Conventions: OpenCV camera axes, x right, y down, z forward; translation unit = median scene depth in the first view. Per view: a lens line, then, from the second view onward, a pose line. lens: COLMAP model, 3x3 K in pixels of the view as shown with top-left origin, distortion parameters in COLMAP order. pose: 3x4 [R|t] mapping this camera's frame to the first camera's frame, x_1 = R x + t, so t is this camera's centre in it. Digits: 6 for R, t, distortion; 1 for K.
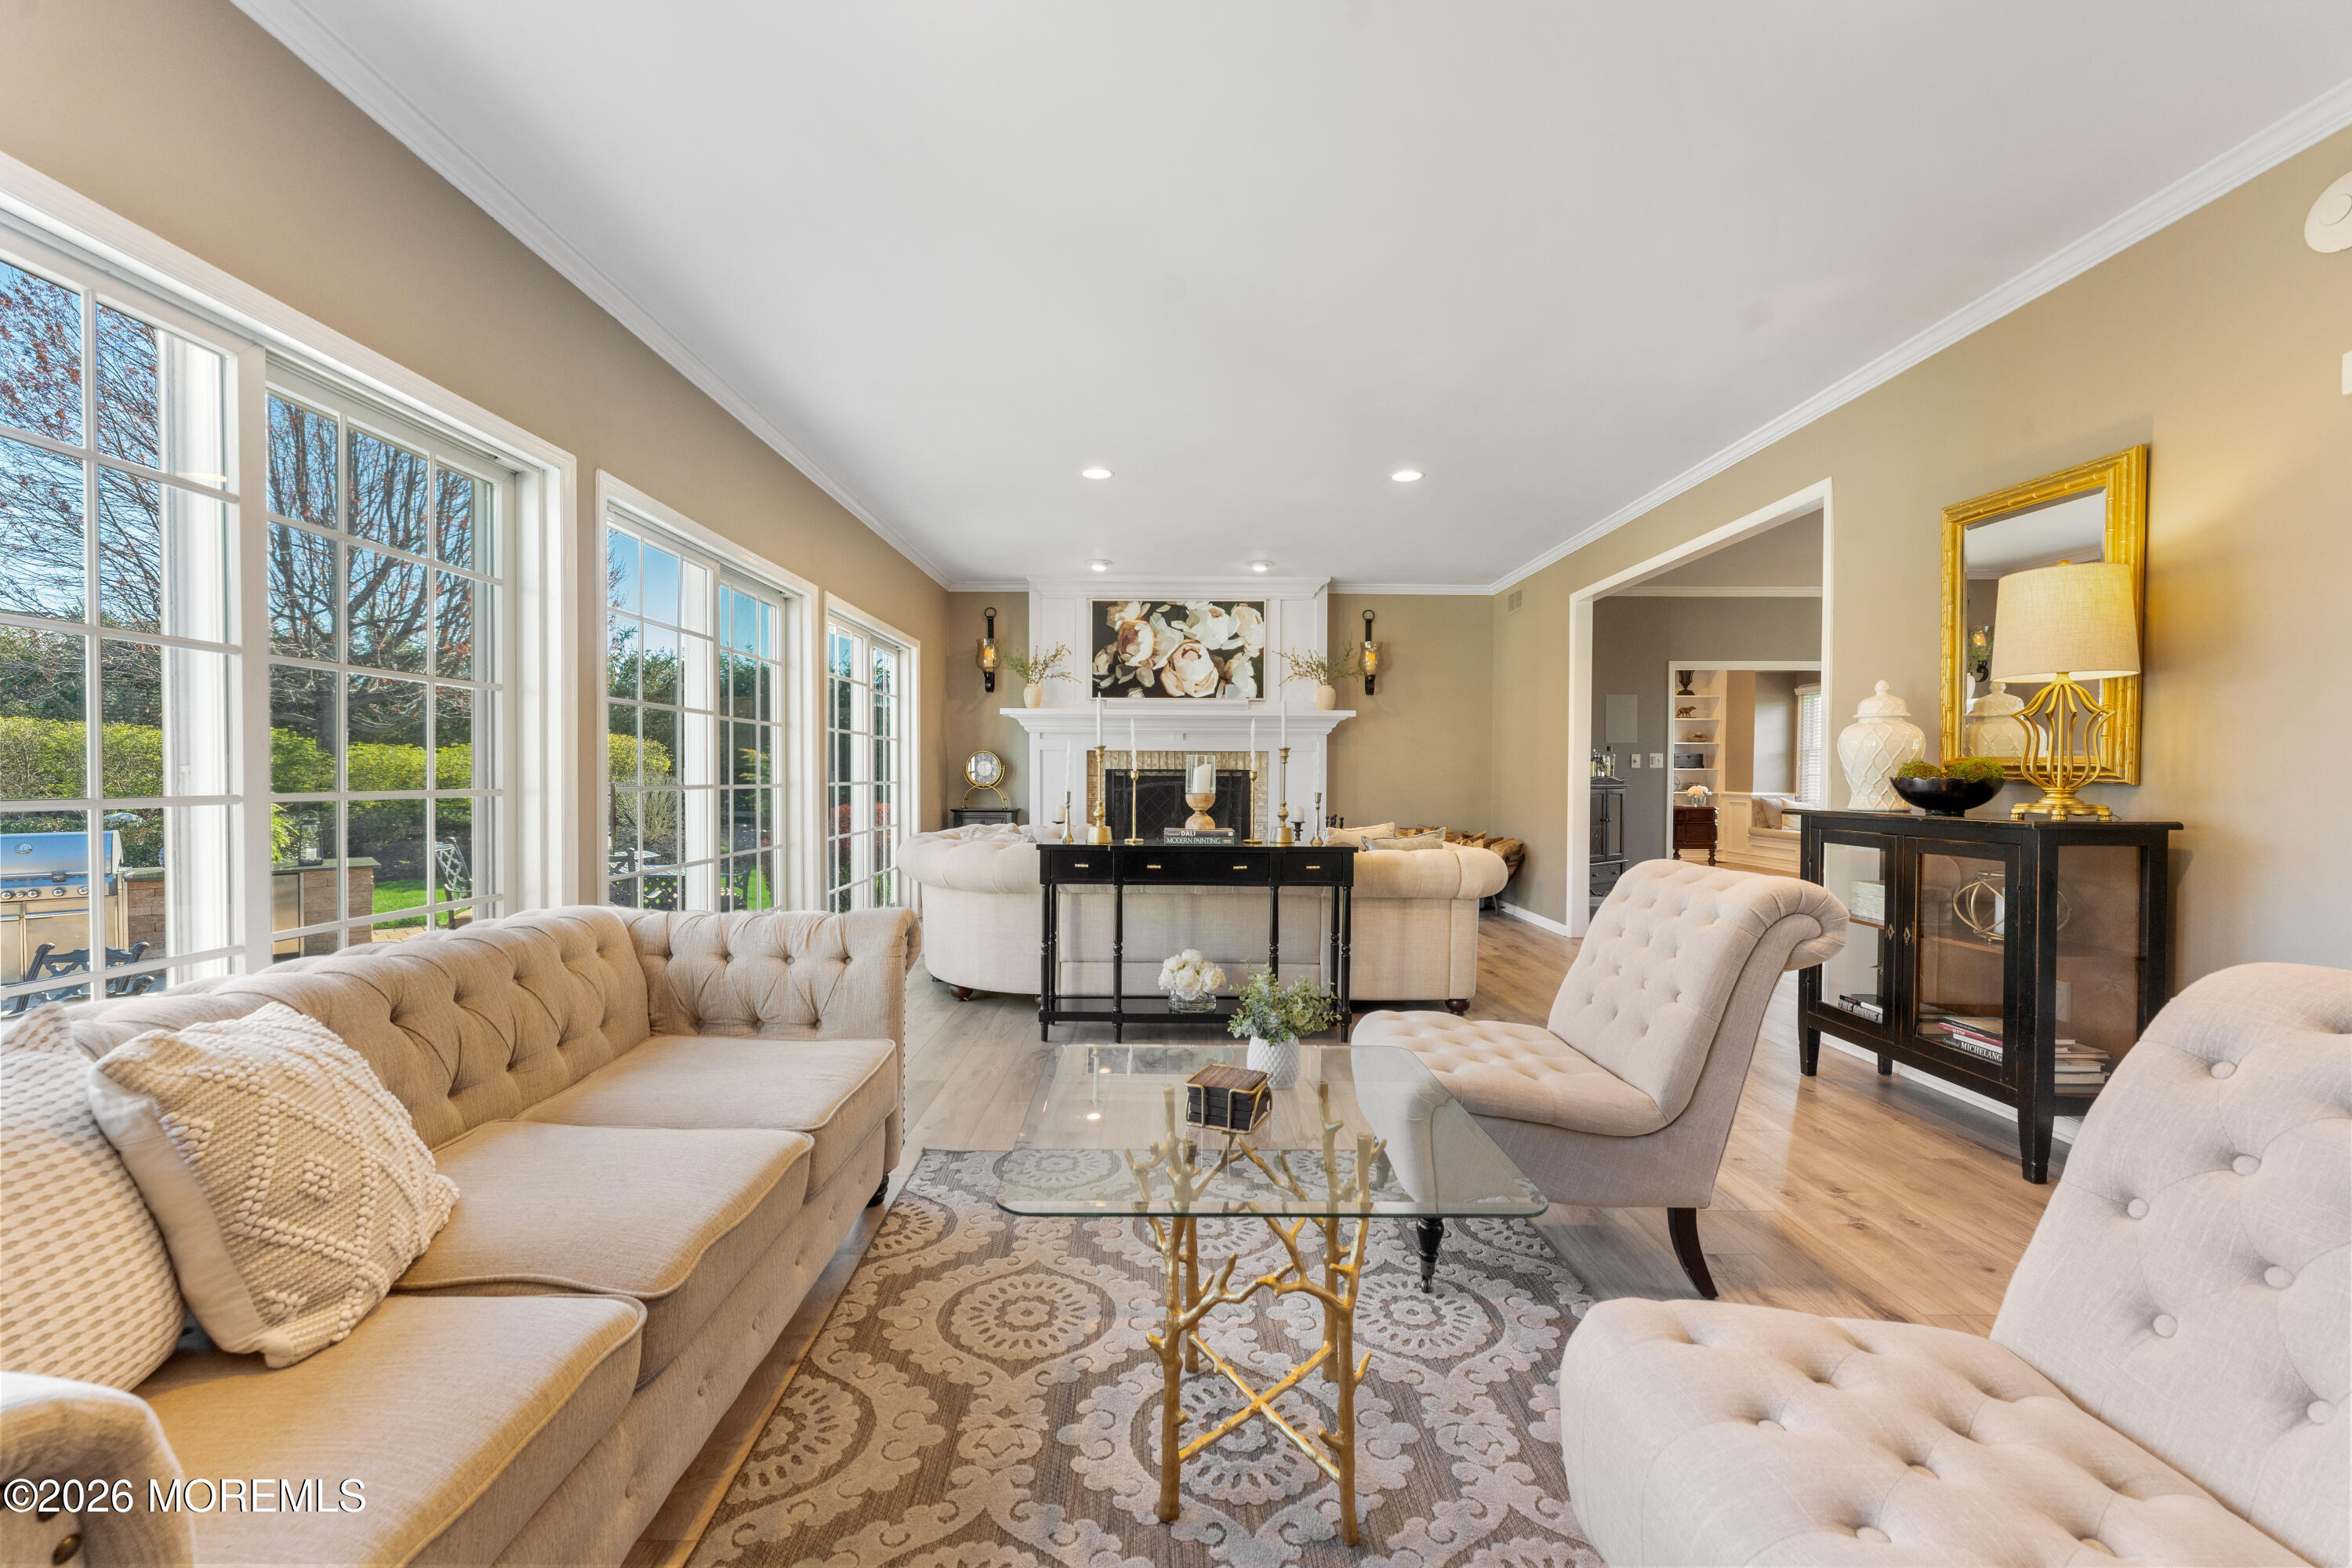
lens RADIAL K [[935.6, 0, 1175.5], [0, 935.6, 789.8], [0, 0, 1]] dist [0.002419, -0.000872]
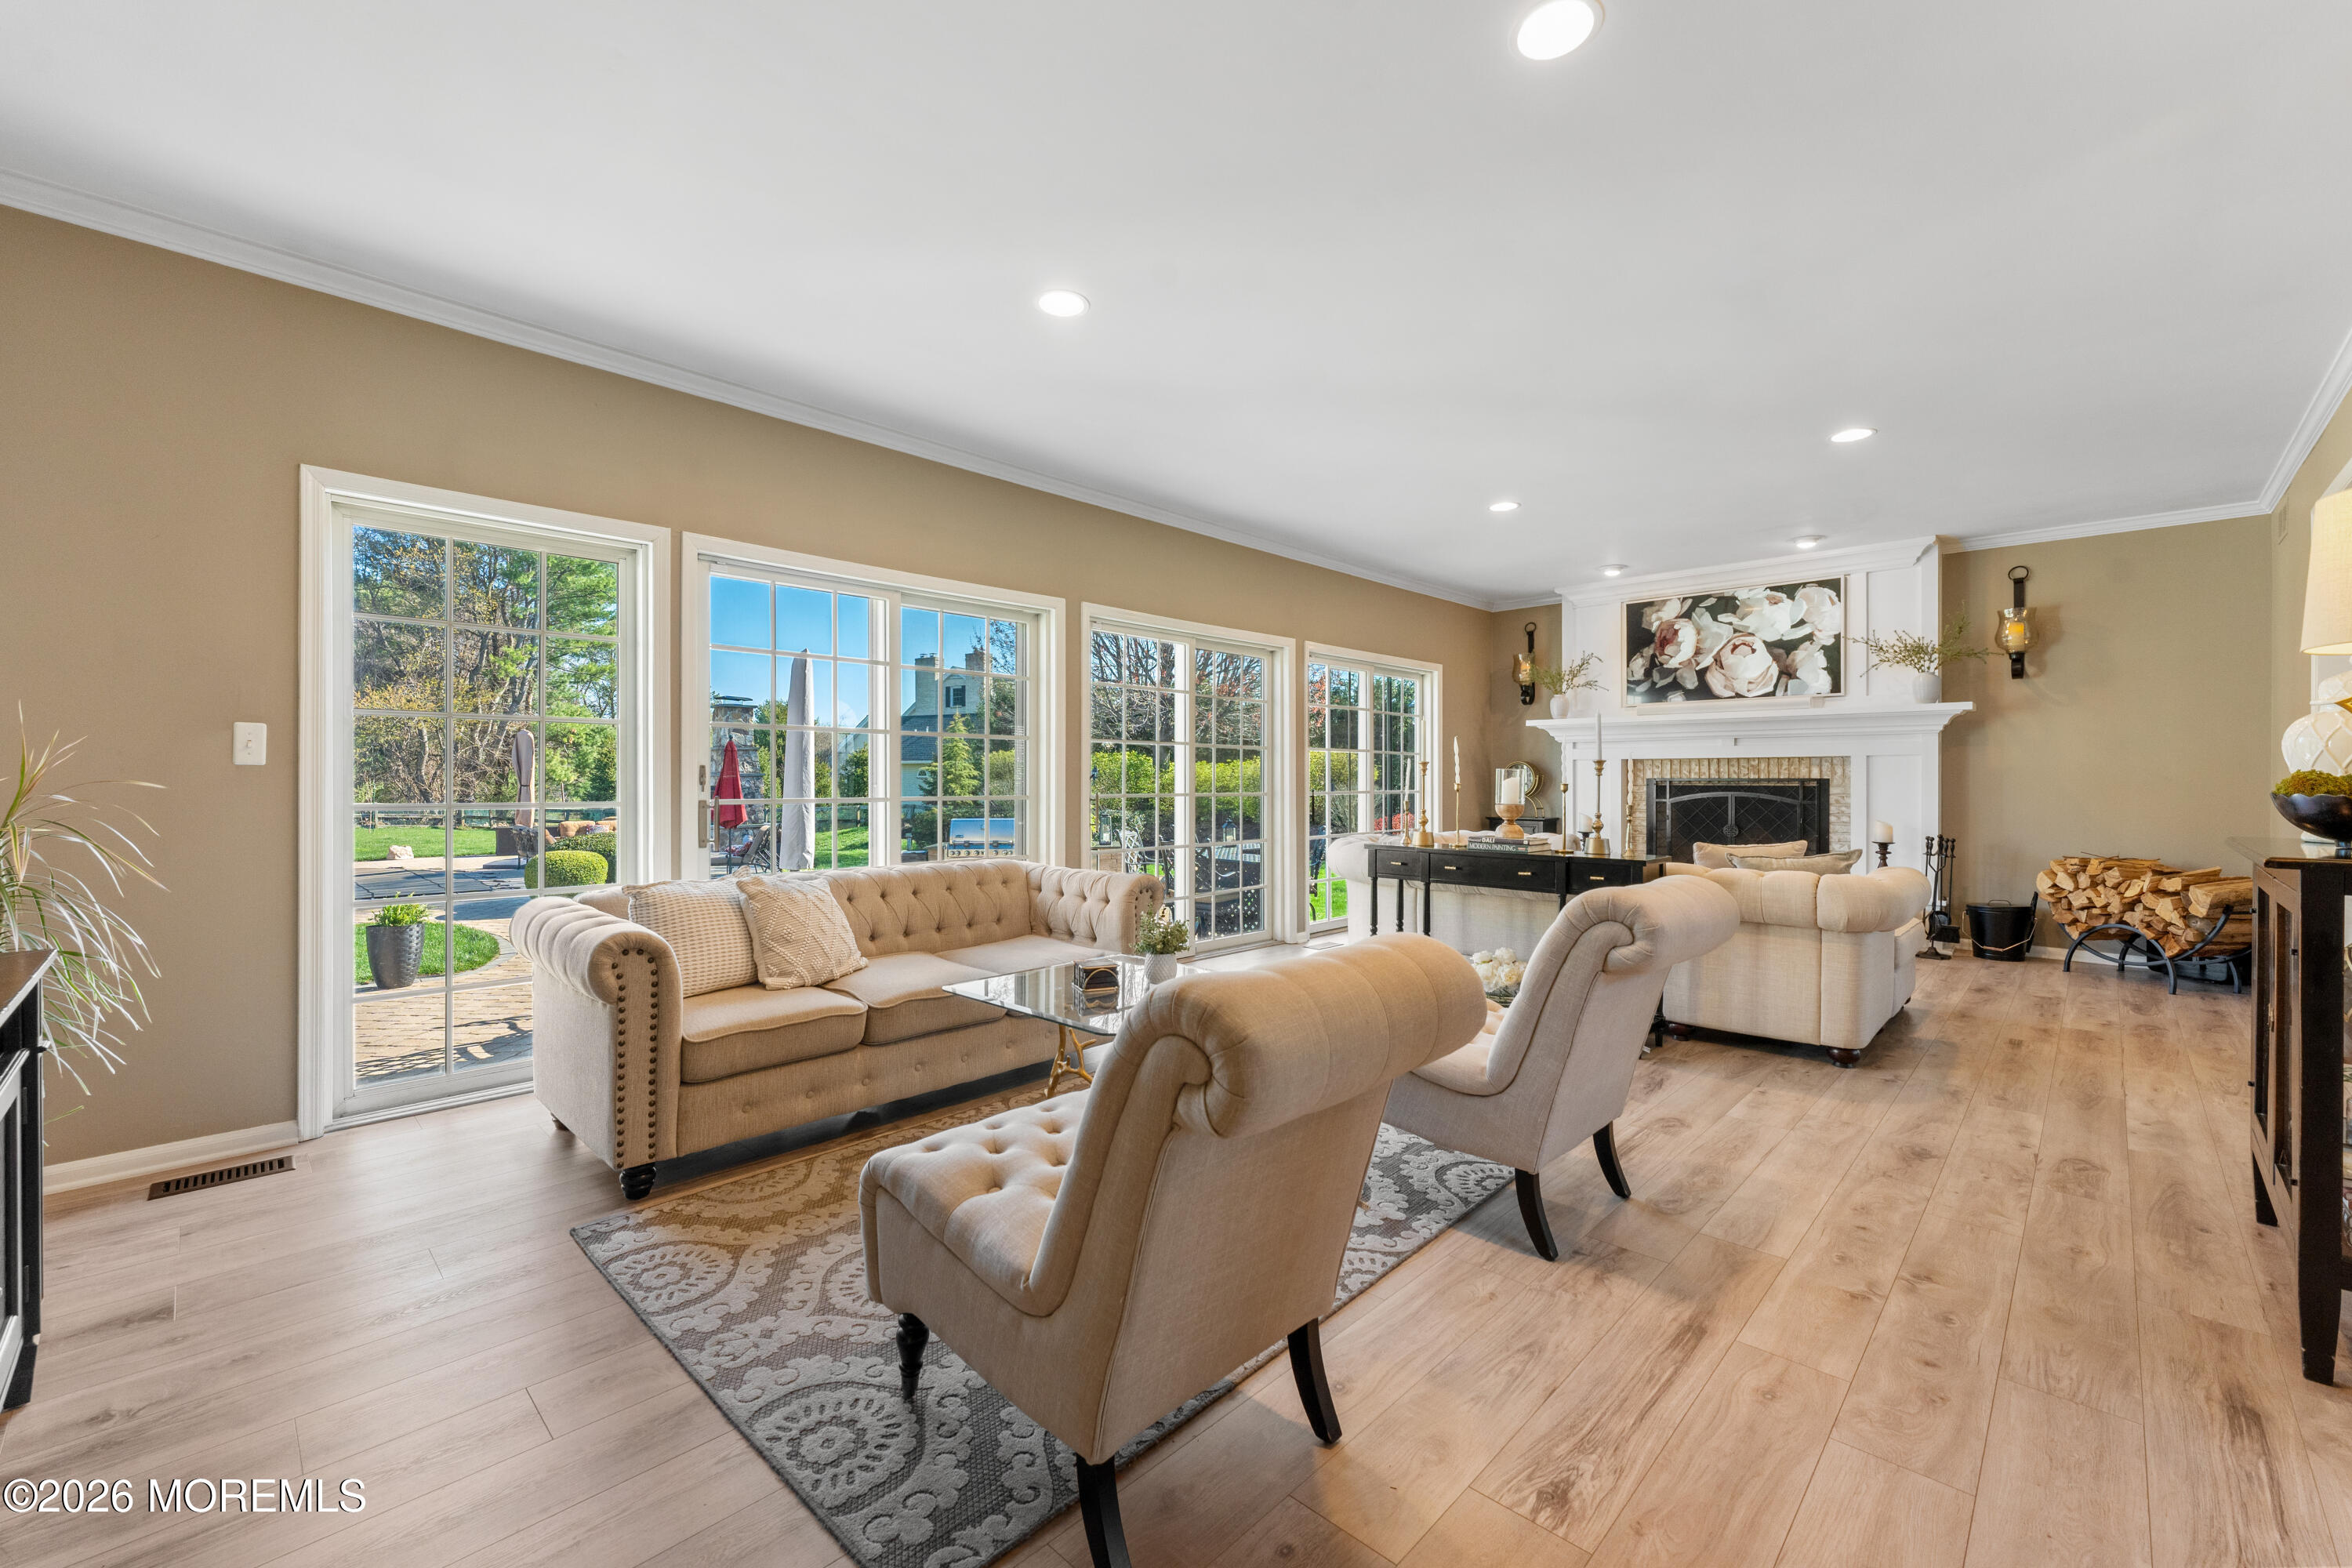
lens RADIAL K [[935.6, 0, 1143.5], [0, 935.6, 780.8], [0, 0, 1]] dist [0.002419, -0.000872]
pose [[0.710448, -0.003356, -0.703742, 0.239992], [-0.008927, 0.999865, -0.013780, -0.002081], [0.703693, 0.016072, 0.710322, -0.034043]]
